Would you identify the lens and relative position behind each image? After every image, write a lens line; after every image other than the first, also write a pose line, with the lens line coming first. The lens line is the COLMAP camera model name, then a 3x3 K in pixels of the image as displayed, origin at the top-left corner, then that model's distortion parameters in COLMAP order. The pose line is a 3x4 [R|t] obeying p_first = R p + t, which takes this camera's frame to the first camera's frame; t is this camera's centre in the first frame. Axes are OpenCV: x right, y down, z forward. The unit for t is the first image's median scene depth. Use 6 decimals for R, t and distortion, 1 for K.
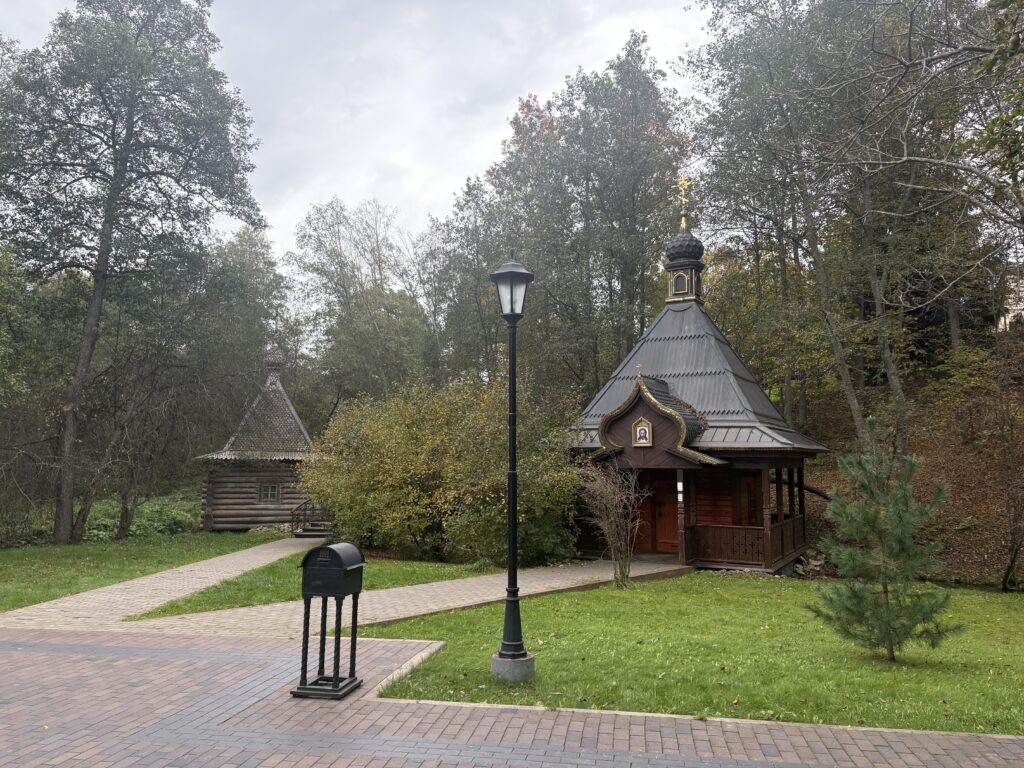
lens RADIAL K [[766.3, 0, 513.8], [0, 766.3, 388.4], [0, 0, 1]] dist [0.091756, -0.101613]
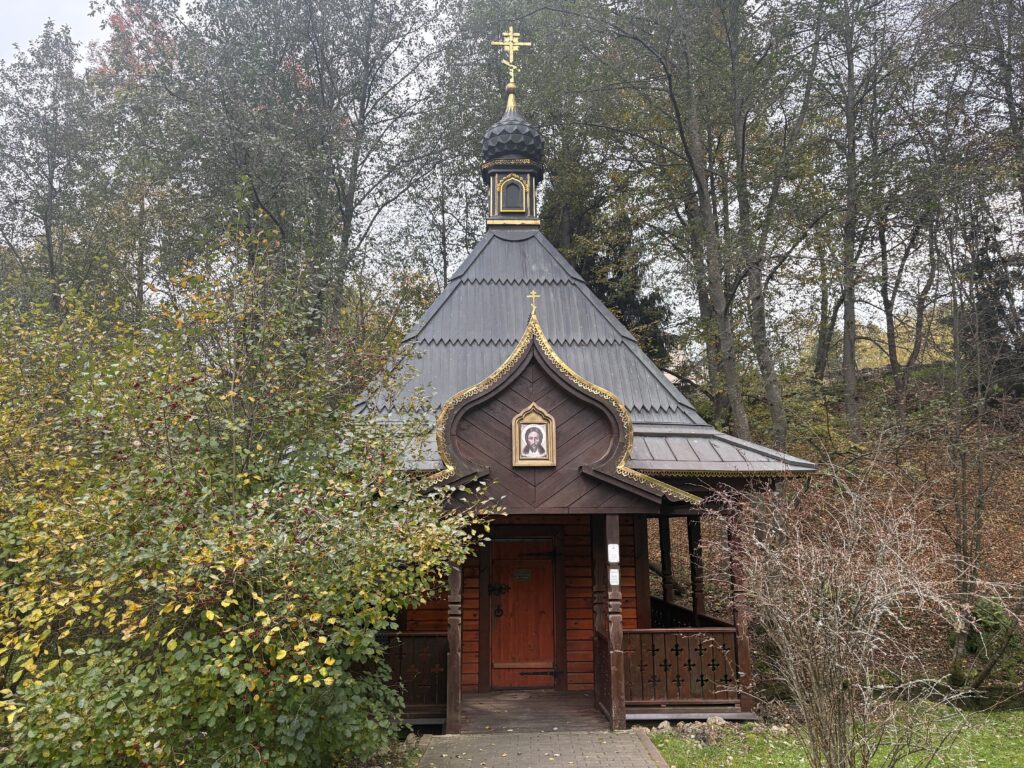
lens RADIAL K [[766.3, 0, 513.8], [0, 766.3, 388.4], [0, 0, 1]] dist [0.091756, -0.101613]
pose [[0.845327, 0.087686, 0.527004, -0.093210], [-0.043744, 0.994487, -0.095302, 0.076666], [-0.532455, 0.057508, 0.844503, 0.643509]]
